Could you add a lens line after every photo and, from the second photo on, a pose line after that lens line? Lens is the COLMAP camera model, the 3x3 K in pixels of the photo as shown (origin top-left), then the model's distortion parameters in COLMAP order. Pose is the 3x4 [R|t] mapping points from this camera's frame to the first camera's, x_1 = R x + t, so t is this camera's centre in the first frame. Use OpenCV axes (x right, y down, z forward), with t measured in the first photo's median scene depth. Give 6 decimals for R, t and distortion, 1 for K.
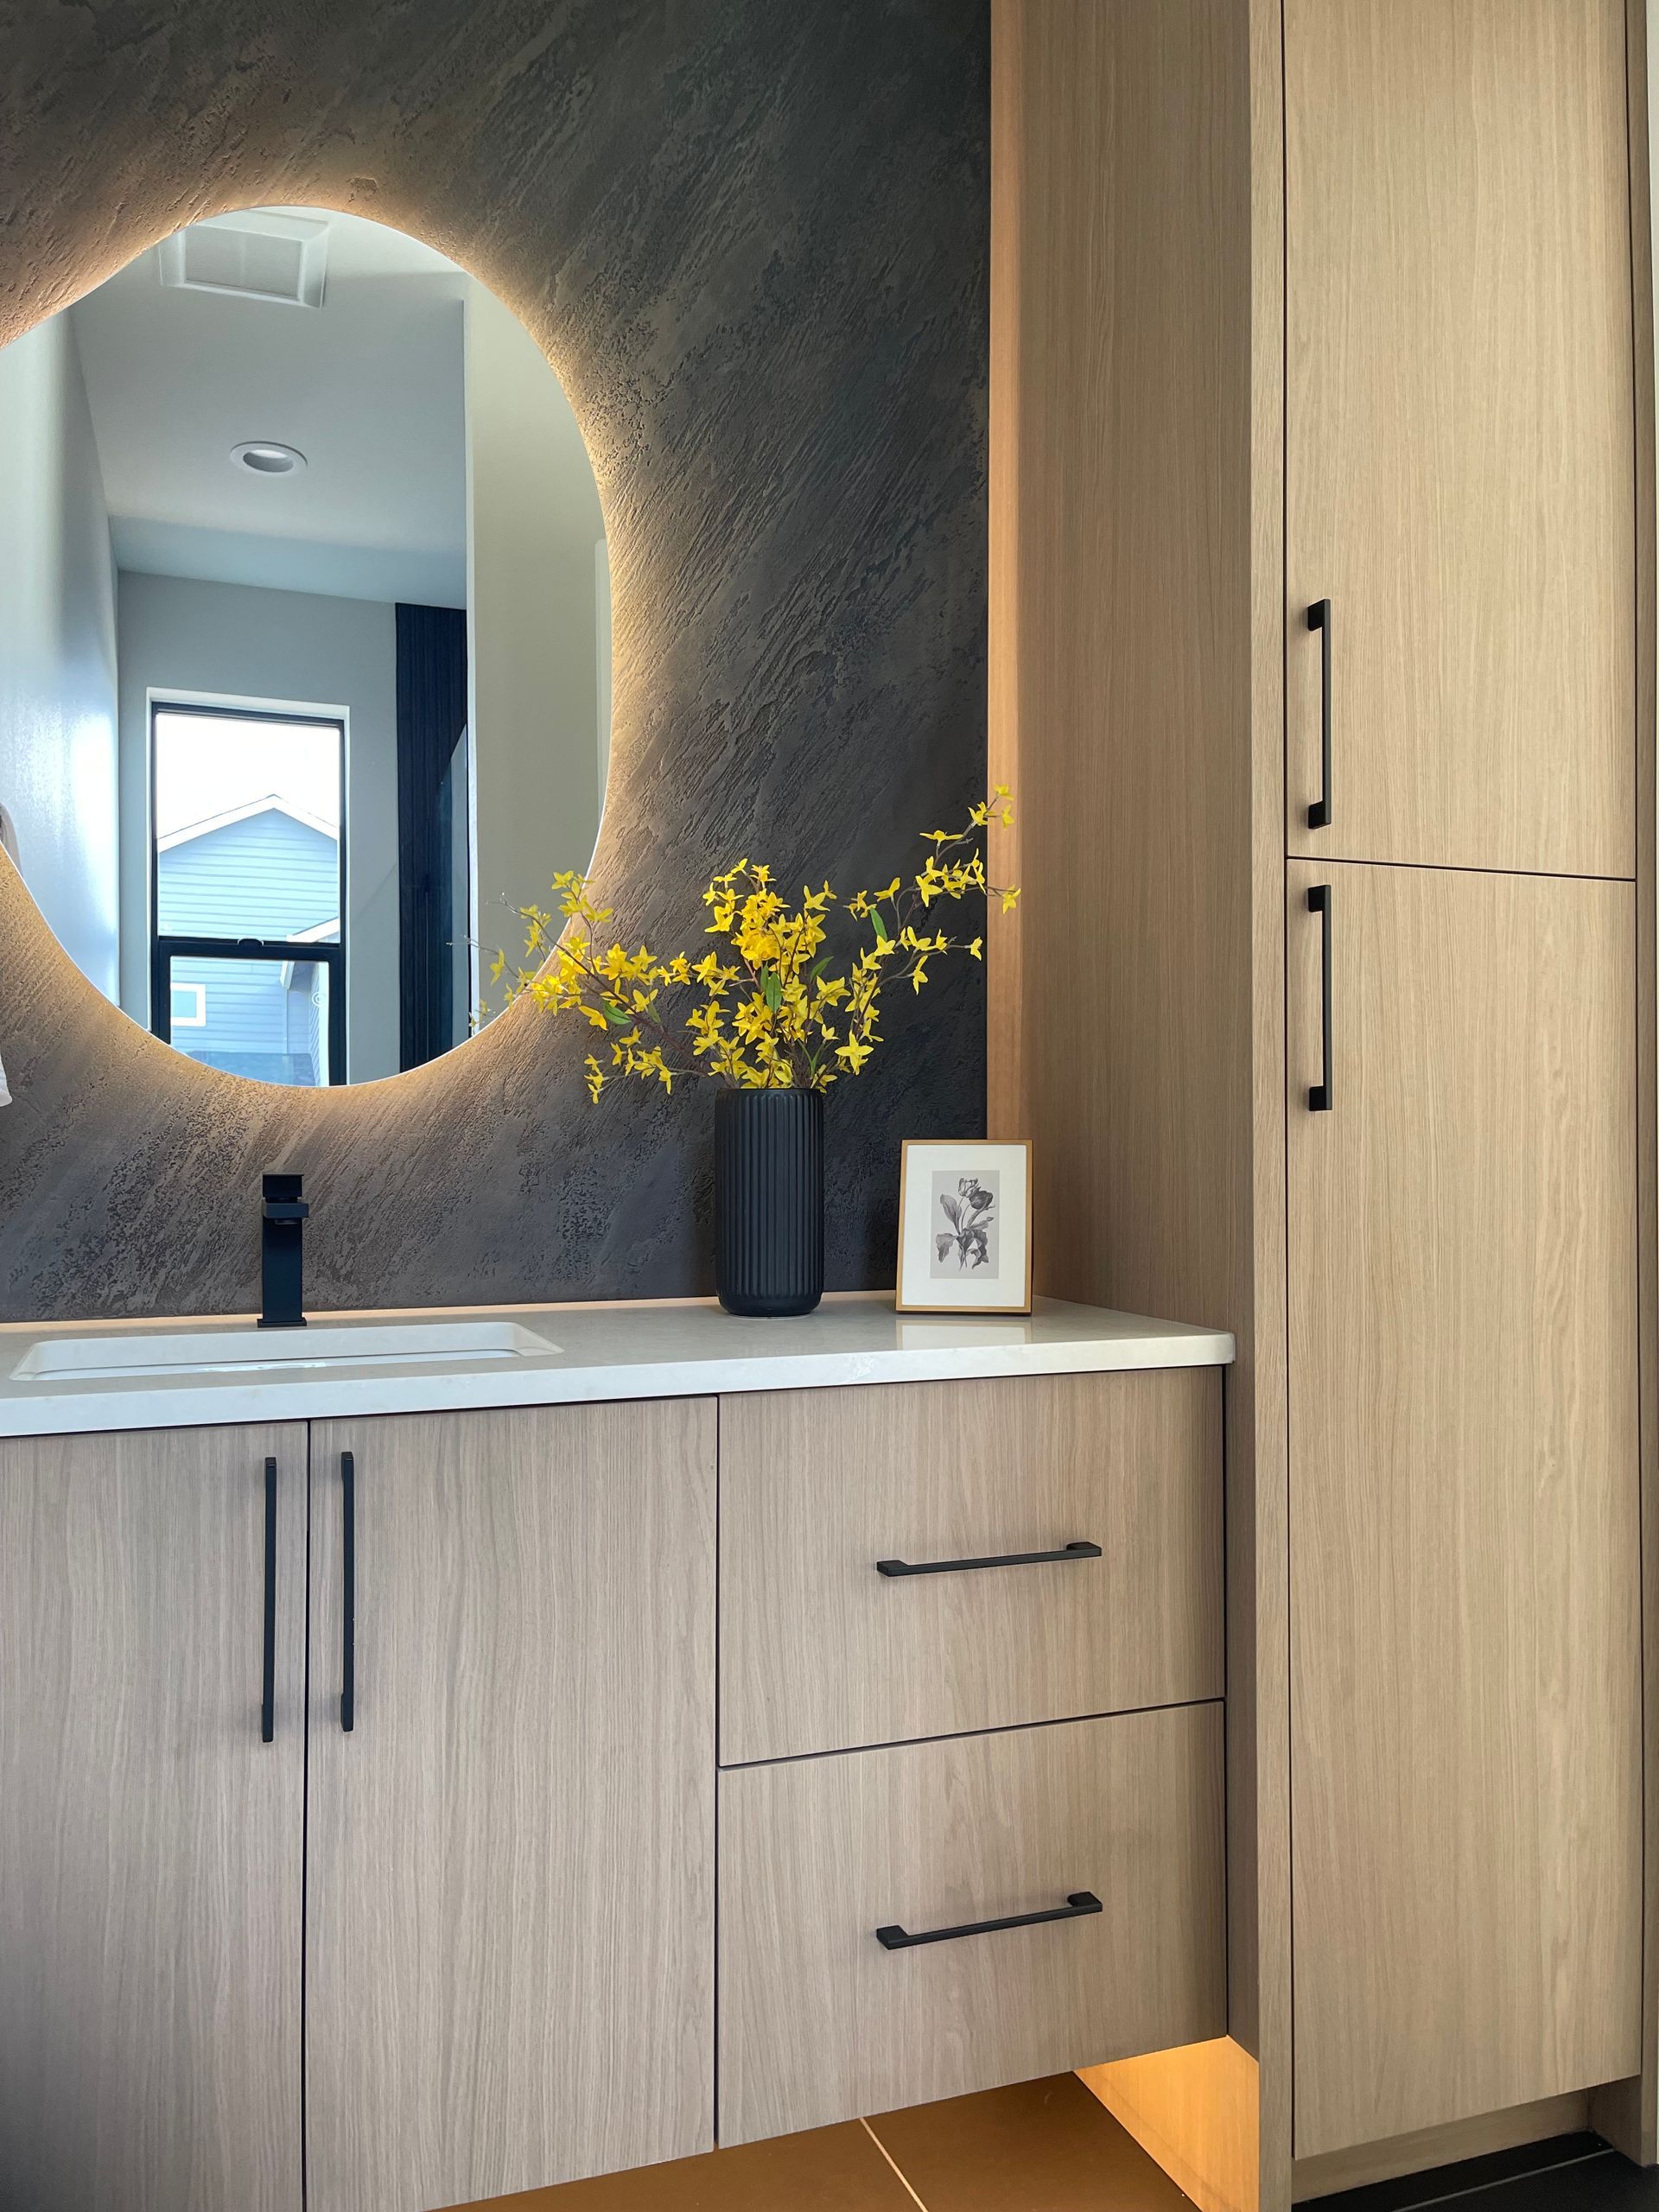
lens RADIAL K [[1664.2, 0, 823.3], [0, 1664.2, 1119.2], [0, 0, 1]] dist [0.064246, -0.083887]
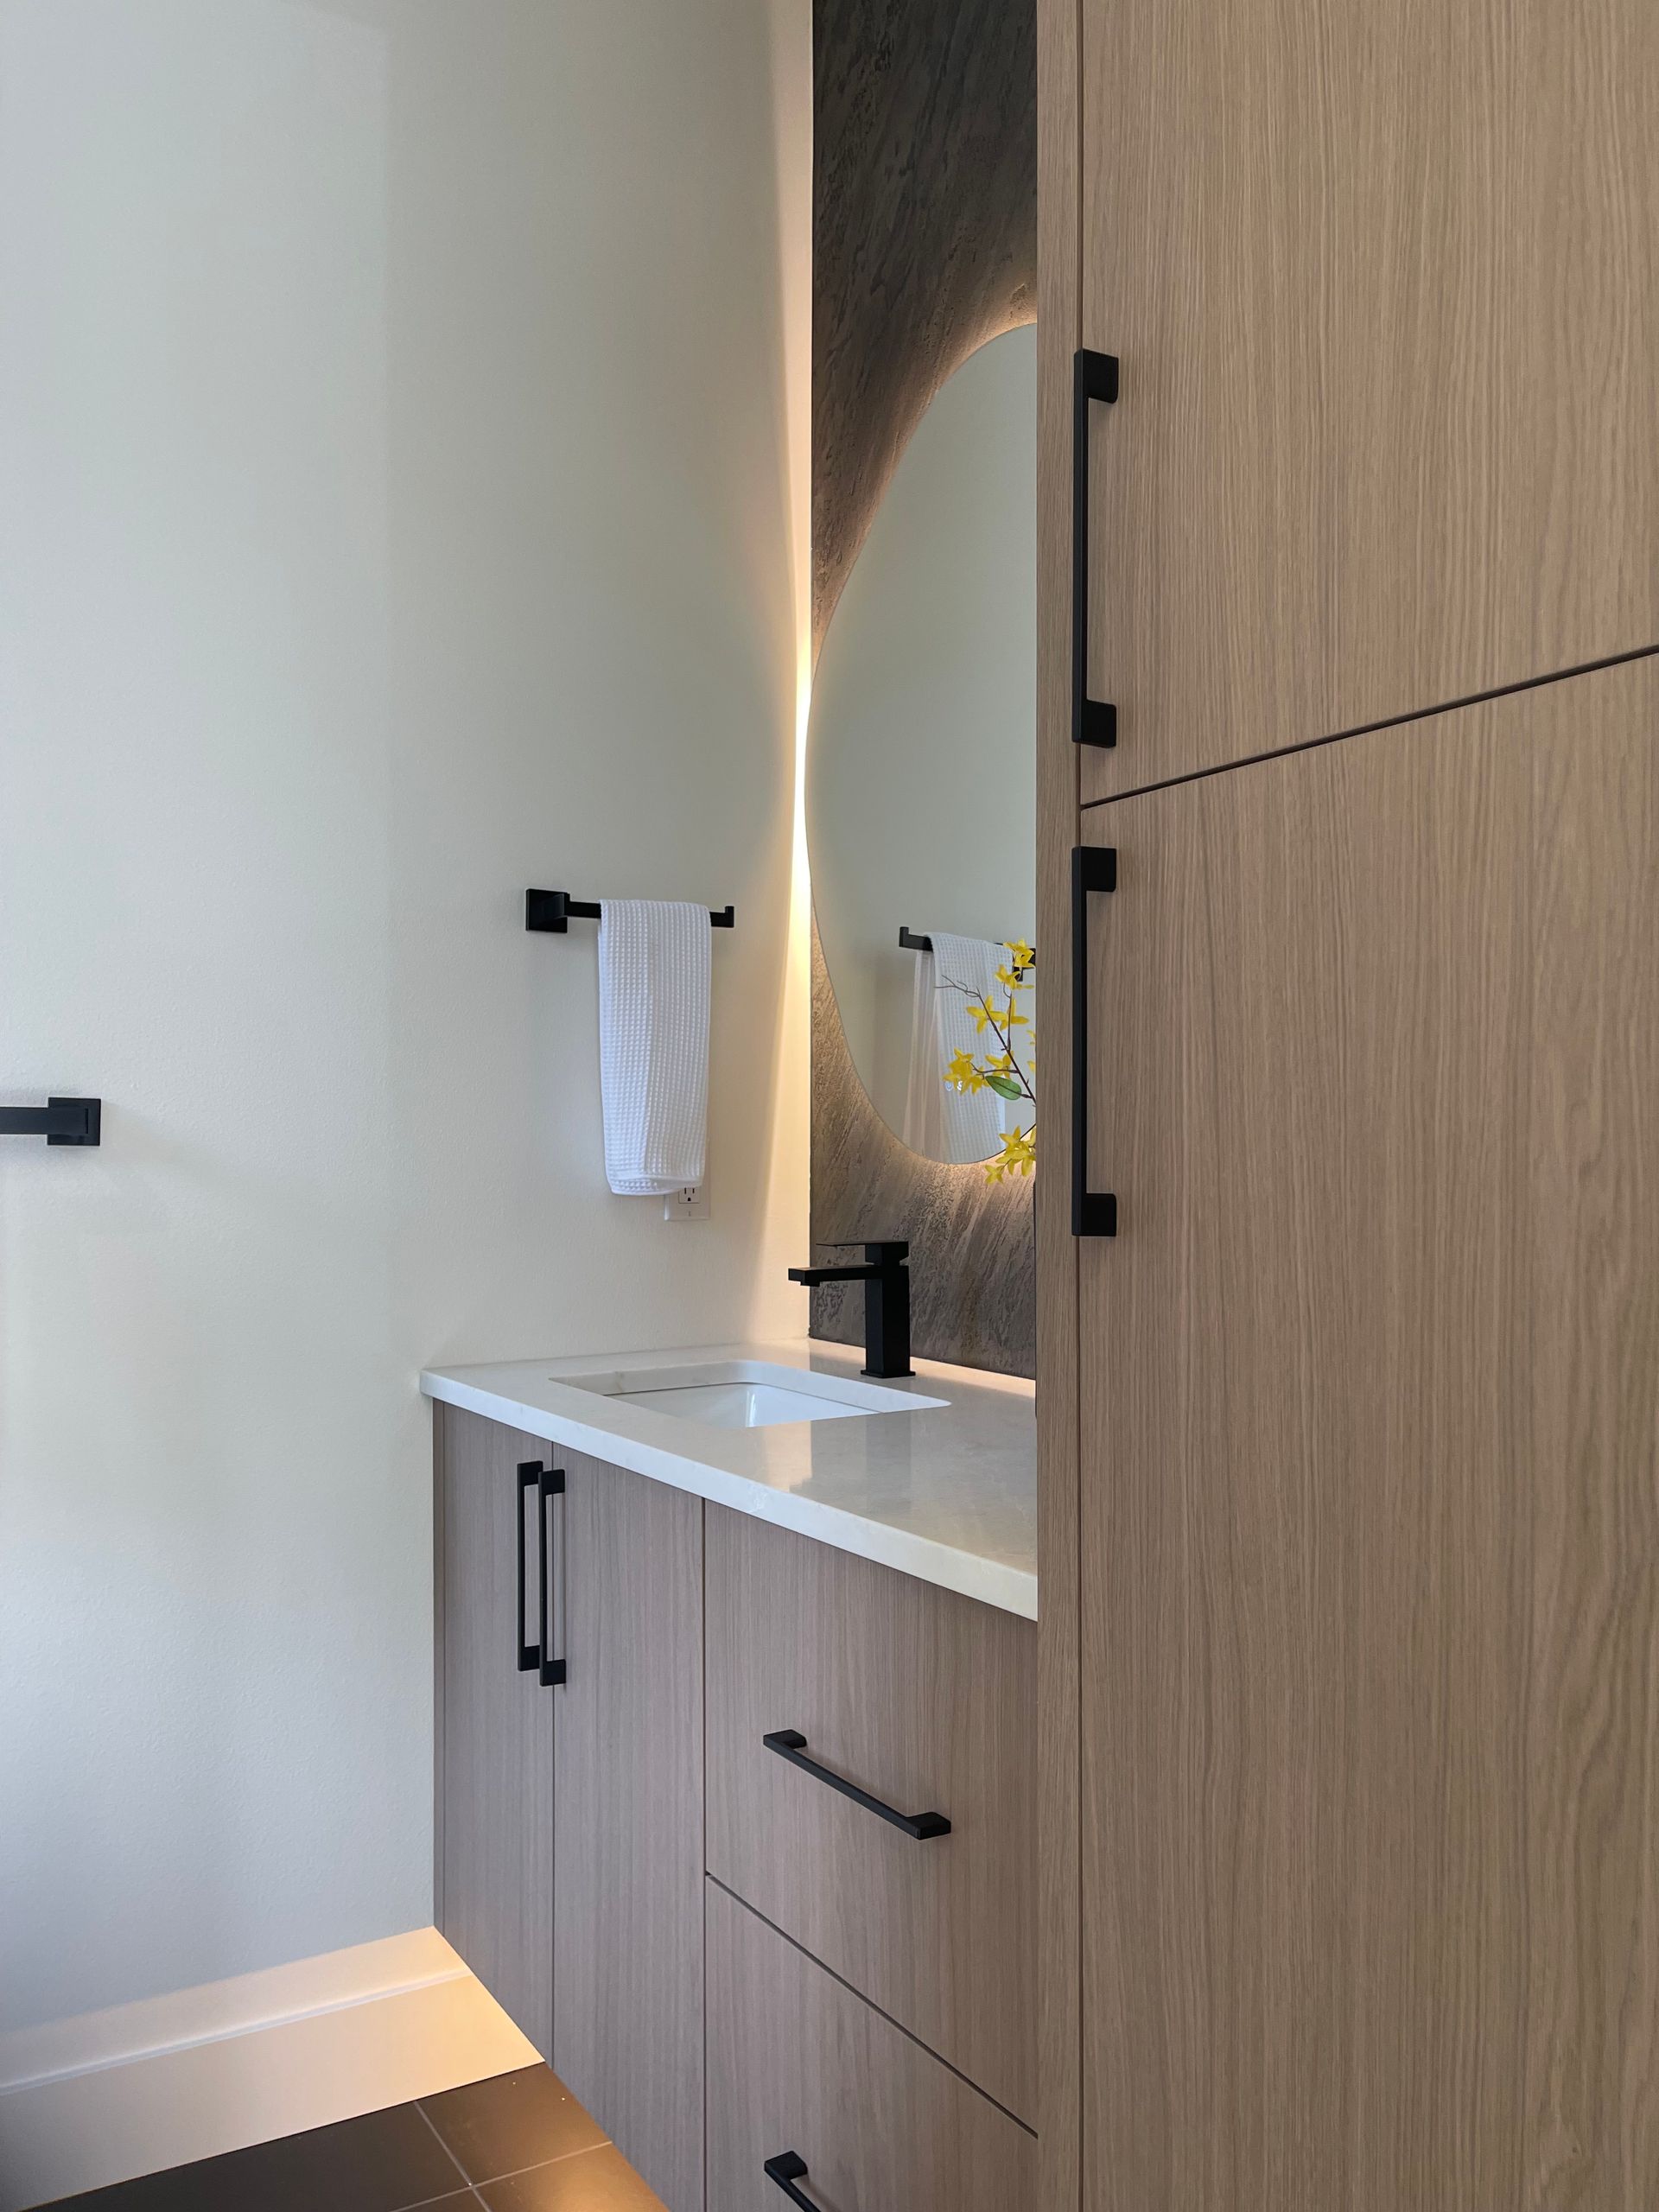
lens RADIAL K [[1664.2, 0, 823.3], [0, 1664.2, 1119.2], [0, 0, 1]] dist [0.064246, -0.083887]
pose [[0.197174, -0.017841, -0.980206, 0.796162], [0.016570, 0.999752, -0.014864, -0.036091], [0.980228, -0.013311, 0.197421, 0.750212]]
